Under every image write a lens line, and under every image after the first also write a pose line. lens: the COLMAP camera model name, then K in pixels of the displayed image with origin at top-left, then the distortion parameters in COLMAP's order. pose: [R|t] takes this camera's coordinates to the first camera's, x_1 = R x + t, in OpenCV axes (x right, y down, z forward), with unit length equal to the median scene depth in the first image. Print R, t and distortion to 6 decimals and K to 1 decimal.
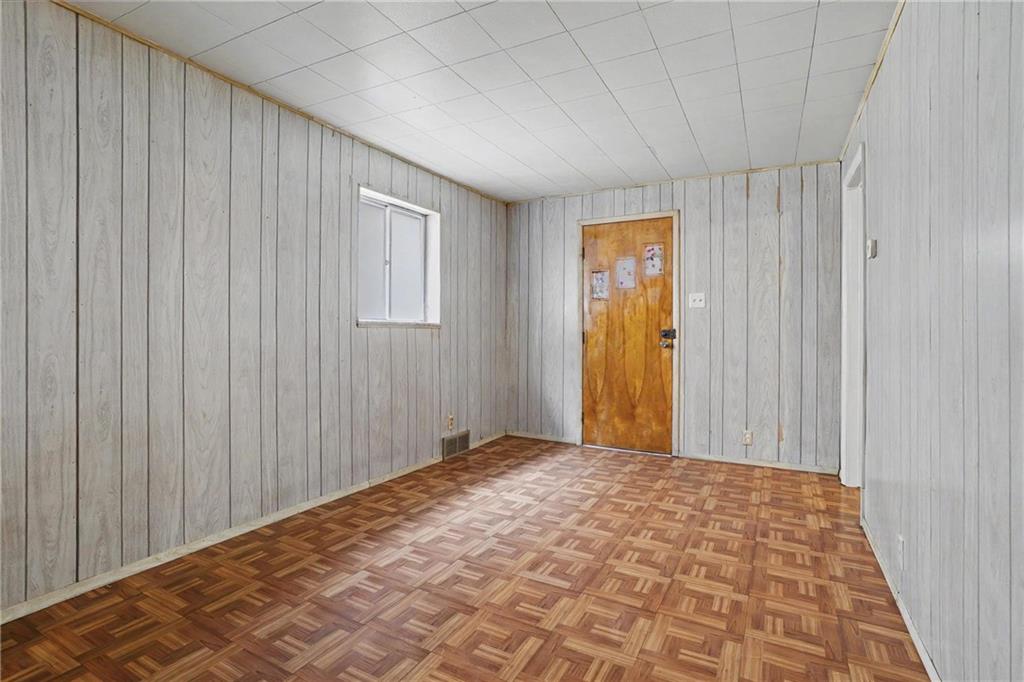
lens RADIAL K [[507.9, 0, 509.8], [0, 507.9, 332.3], [0, 0, 1]] dist [-0.058871, 0.029831]
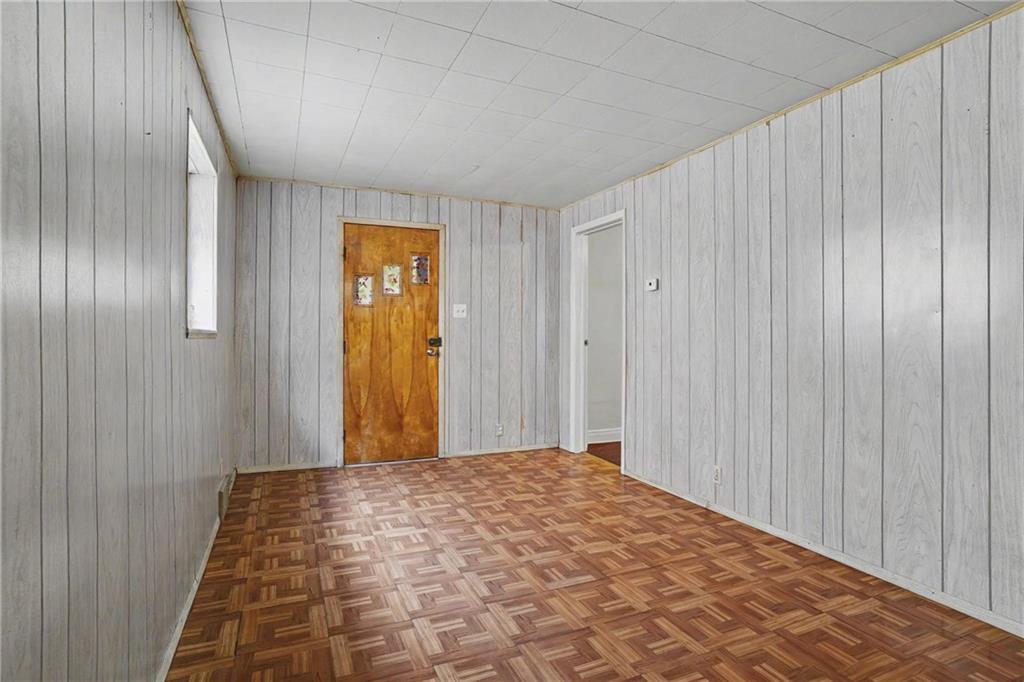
lens RADIAL K [[507.9, 0, 509.8], [0, 507.9, 332.3], [0, 0, 1]] dist [-0.058871, 0.029831]
pose [[0.605989, 0.007736, 0.795435, -0.478476], [0.005074, 0.999895, -0.013589, -0.002162], [-0.795457, 0.012271, 0.605886, 0.274857]]
